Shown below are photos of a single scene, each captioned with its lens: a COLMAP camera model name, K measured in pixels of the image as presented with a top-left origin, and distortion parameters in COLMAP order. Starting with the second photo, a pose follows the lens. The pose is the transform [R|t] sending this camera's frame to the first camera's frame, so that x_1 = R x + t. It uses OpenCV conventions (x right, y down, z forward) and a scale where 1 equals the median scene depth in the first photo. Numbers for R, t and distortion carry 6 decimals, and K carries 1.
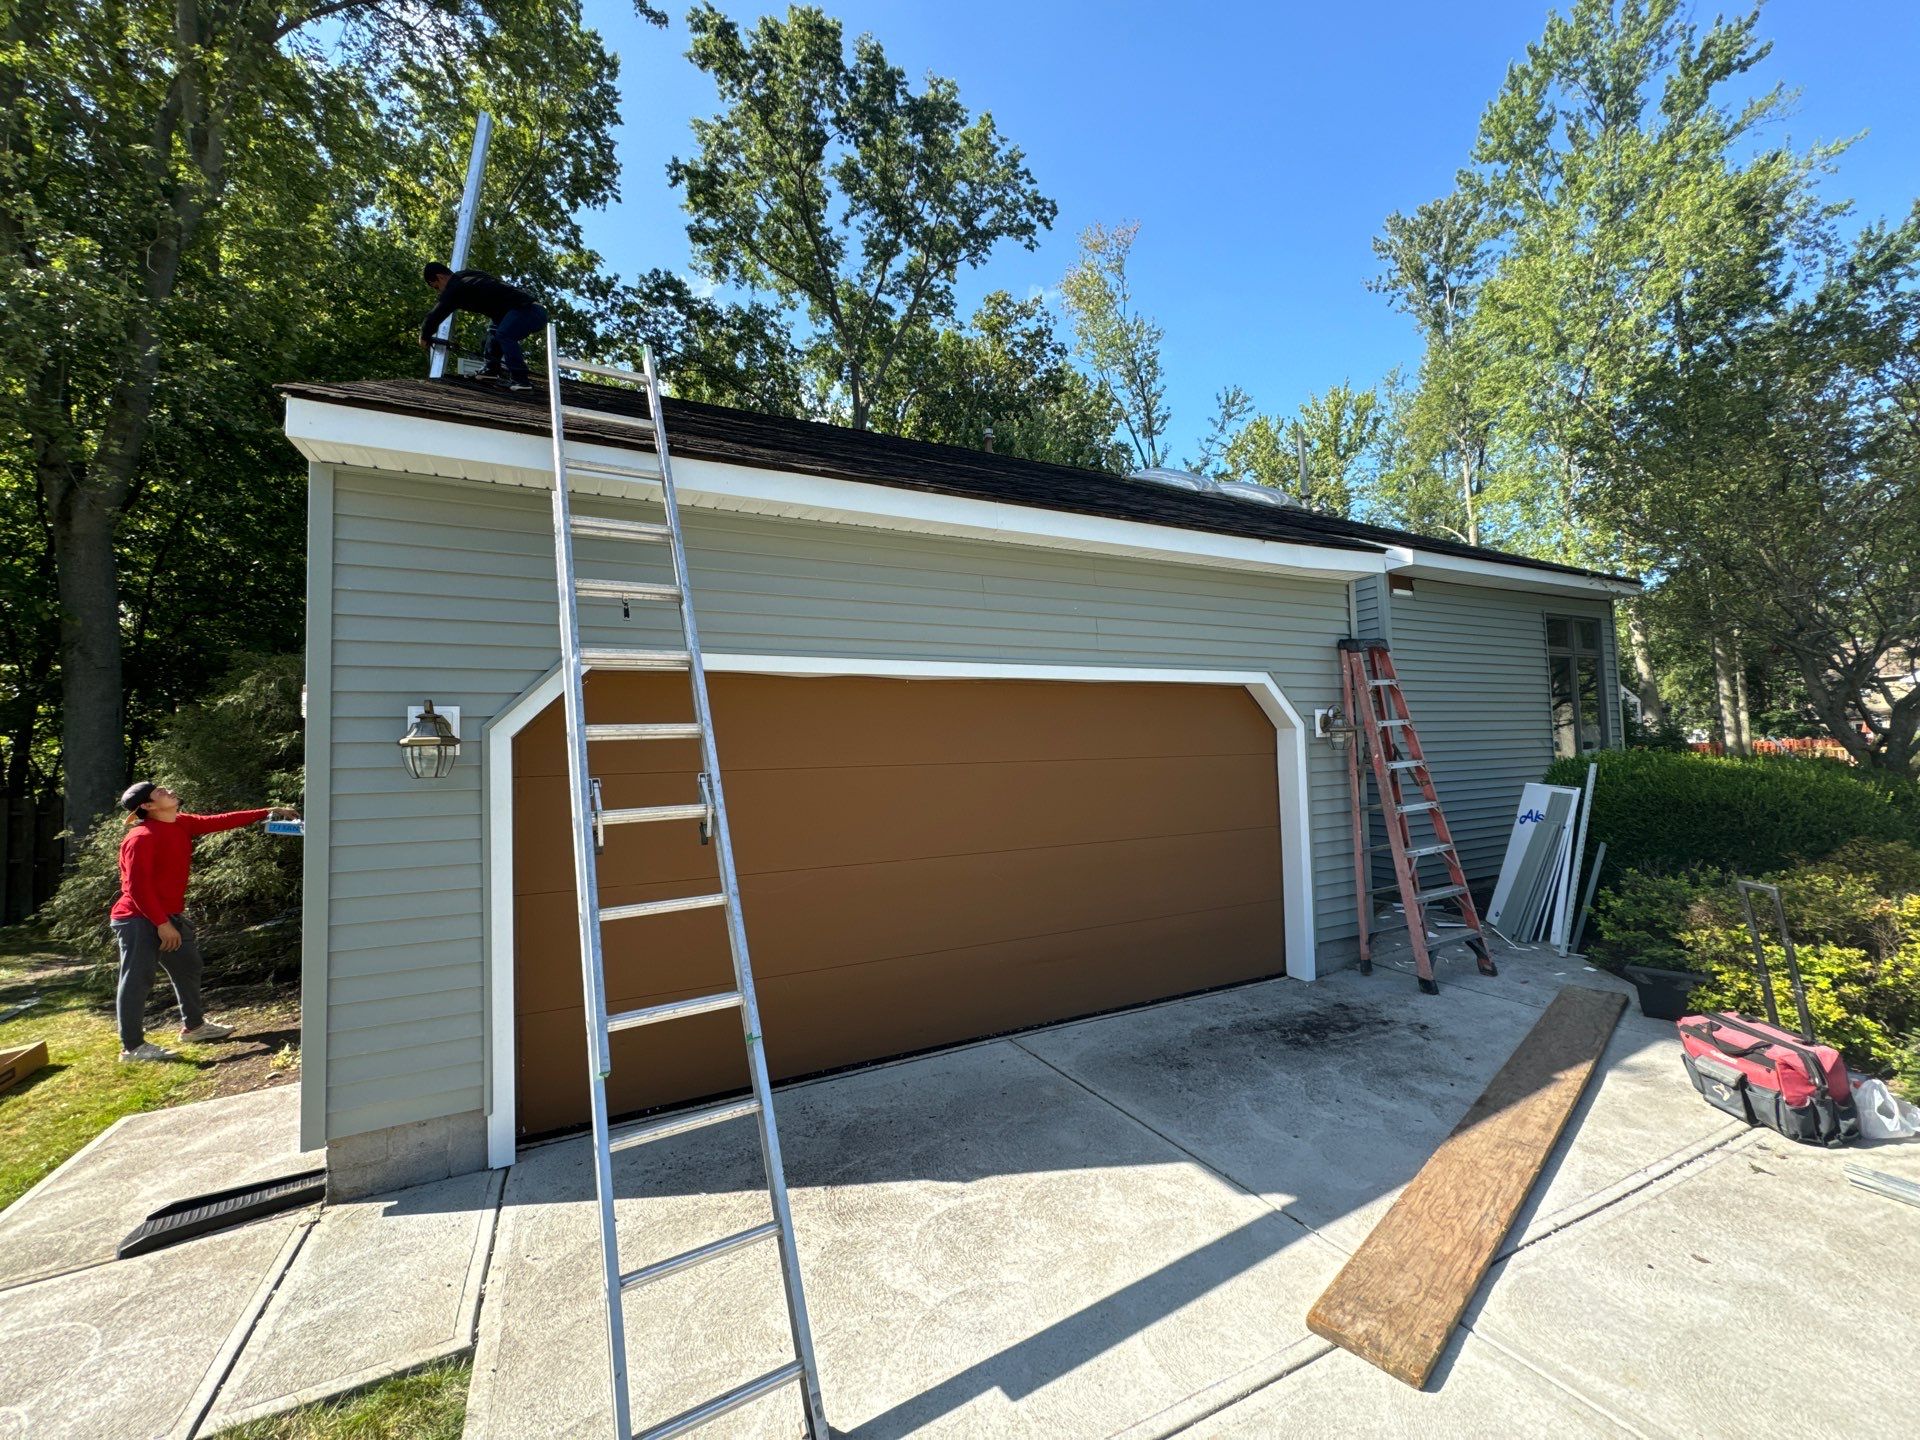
lens RADIAL K [[751.3, 0, 959.6], [0, 751.3, 704.8], [0, 0, 1]] dist [0.003146, -0.001860]
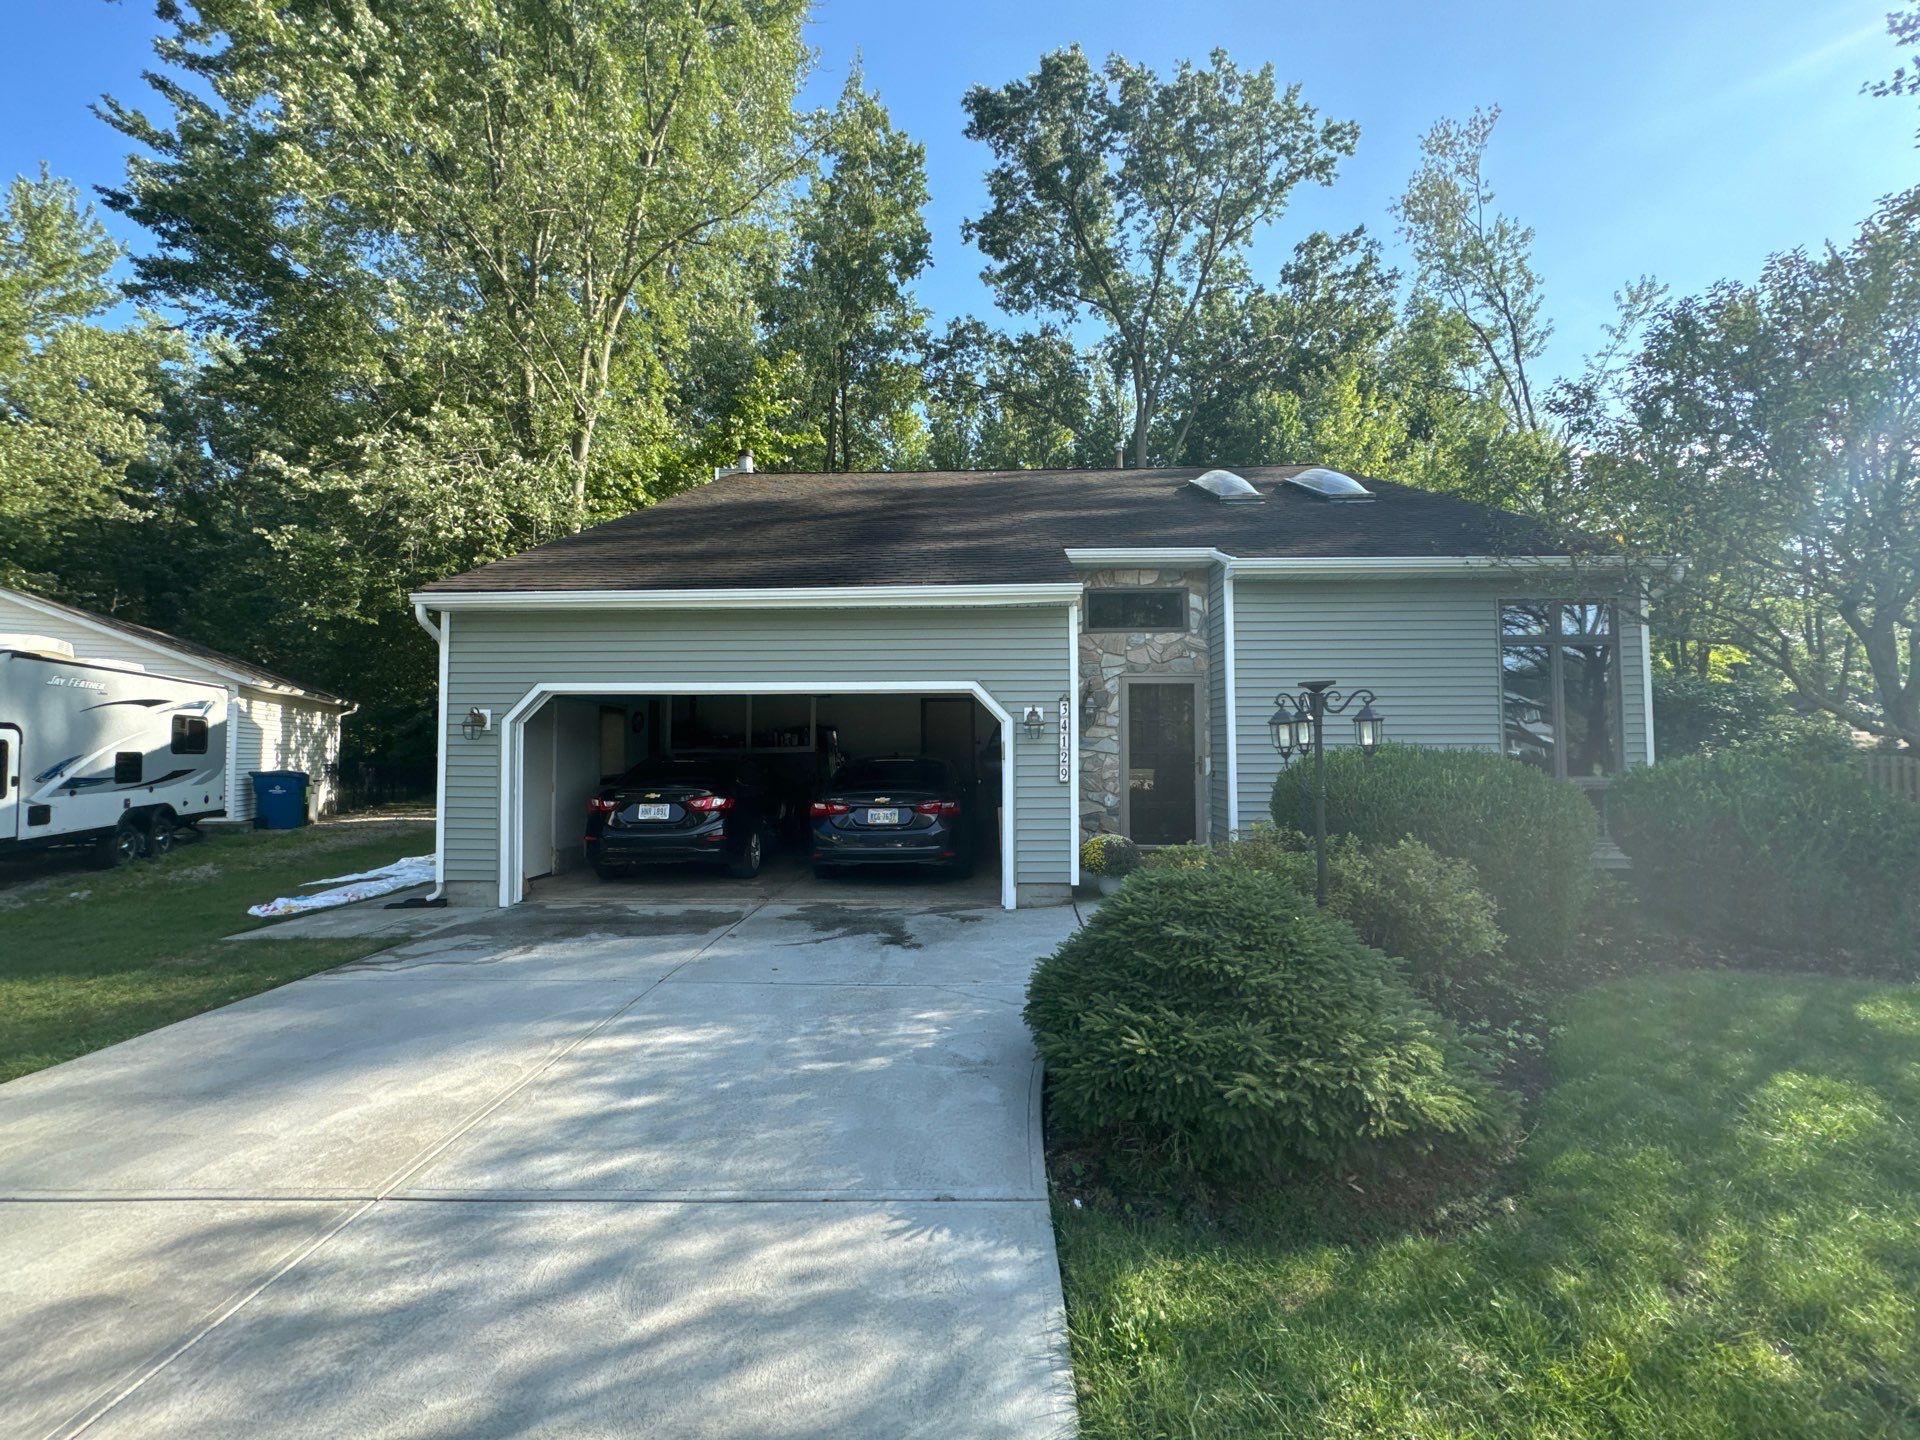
lens RADIAL K [[751.3, 0, 961.4], [0, 751.3, 707.1], [0, 0, 1]] dist [0.003146, -0.001860]
pose [[0.881066, 0.001846, -0.472991, 0.134556], [0.009167, 0.999738, 0.020978, -0.003125], [0.472905, -0.022819, 0.880818, -0.028485]]
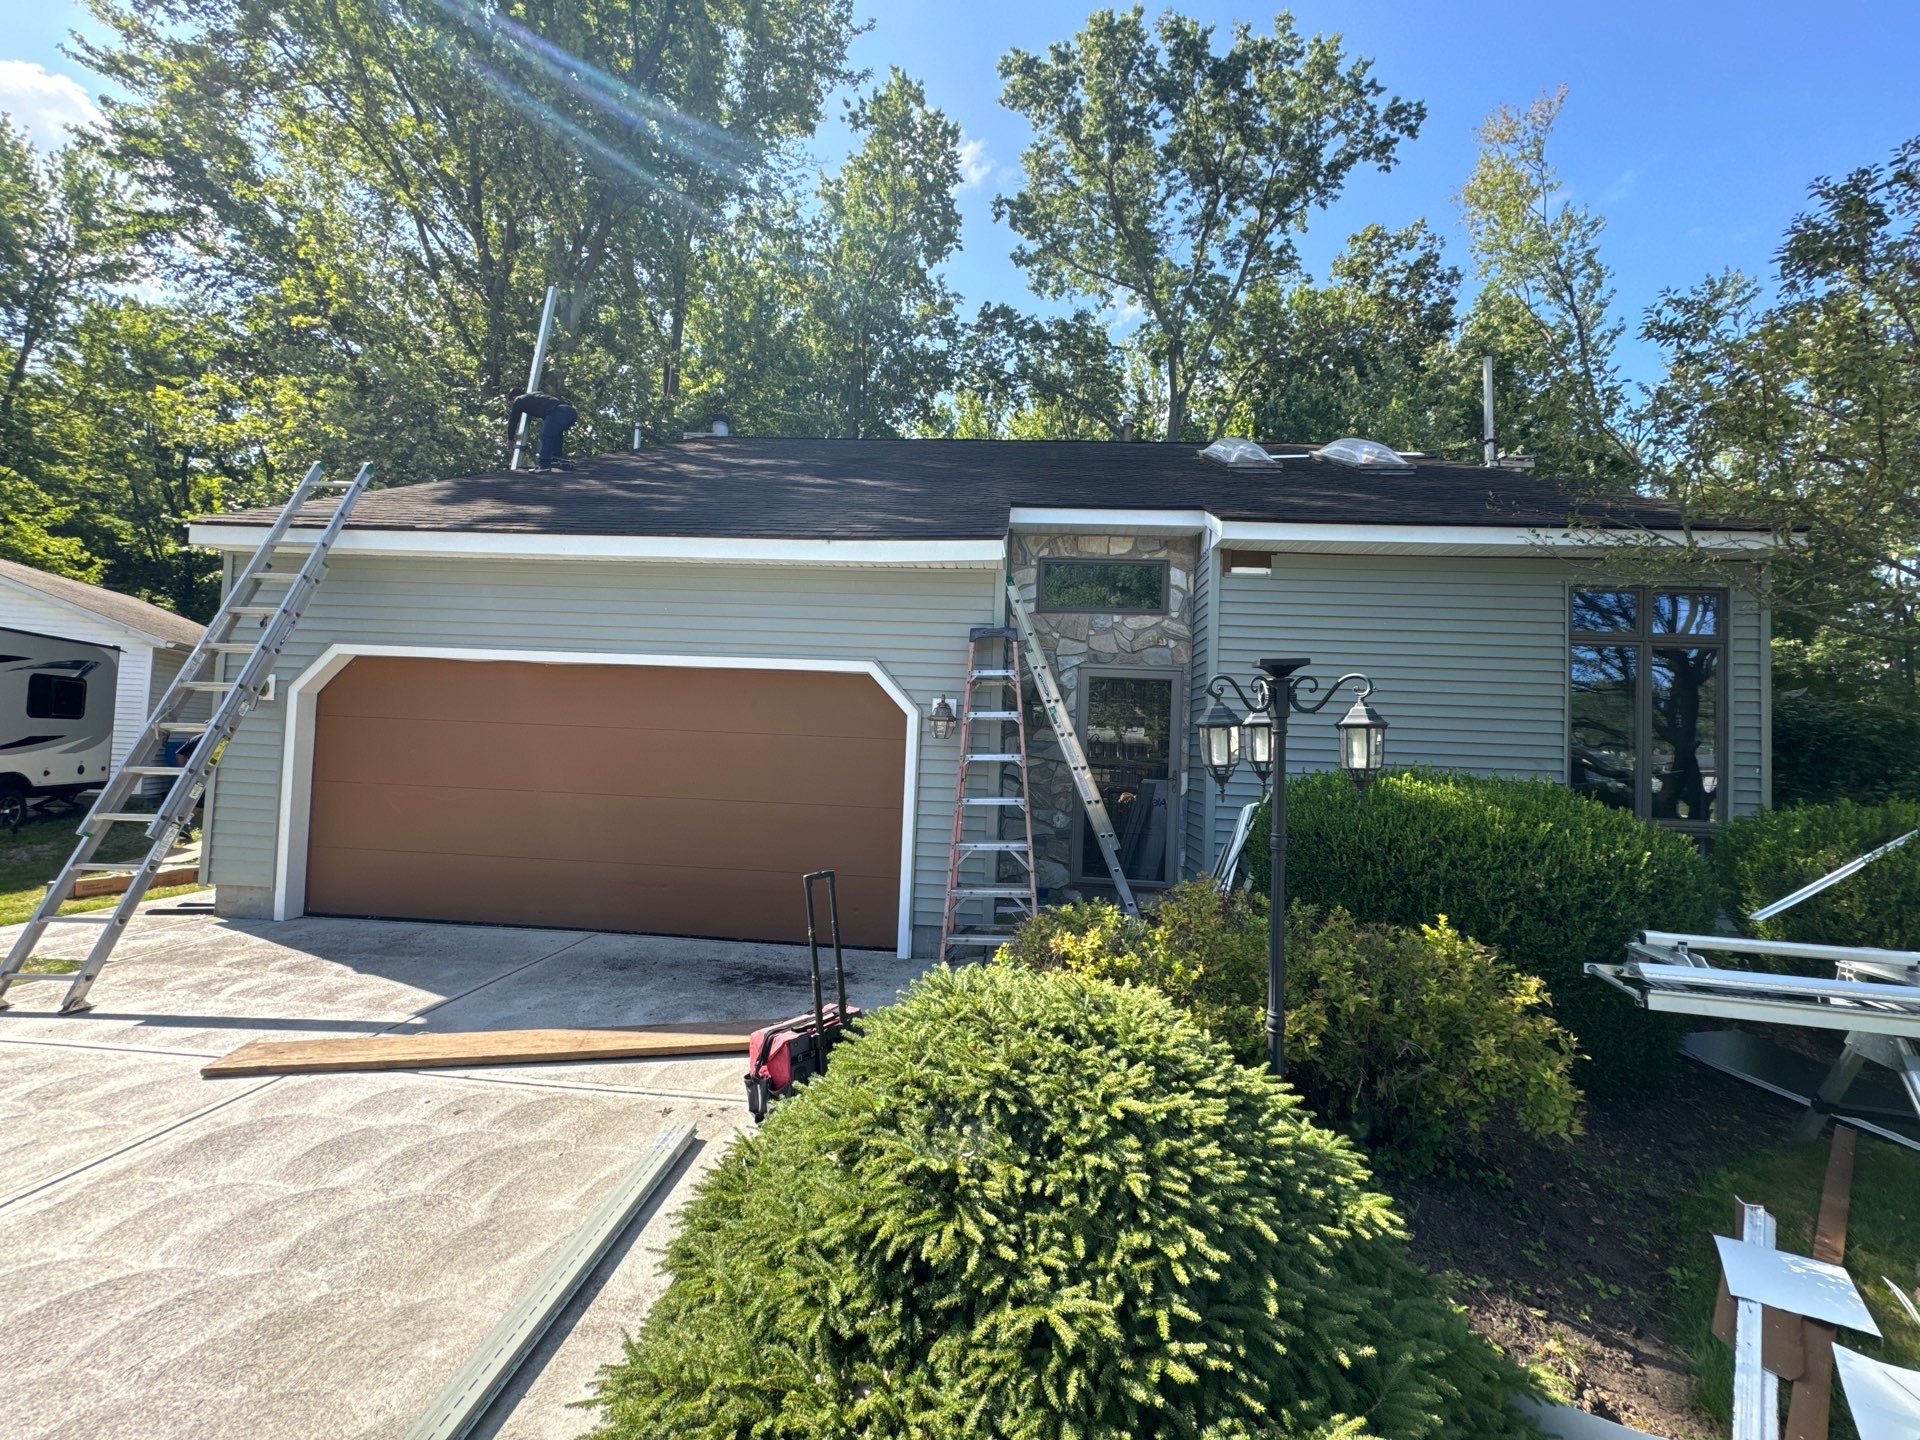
lens RADIAL K [[751.3, 0, 964.8], [0, 751.3, 712.7], [0, 0, 1]] dist [0.003146, -0.001860]
pose [[0.860846, 0.039459, -0.507334, 0.138163], [-0.030331, 0.999195, 0.026249, -0.000361], [0.507961, -0.007209, 0.861350, 0.019731]]
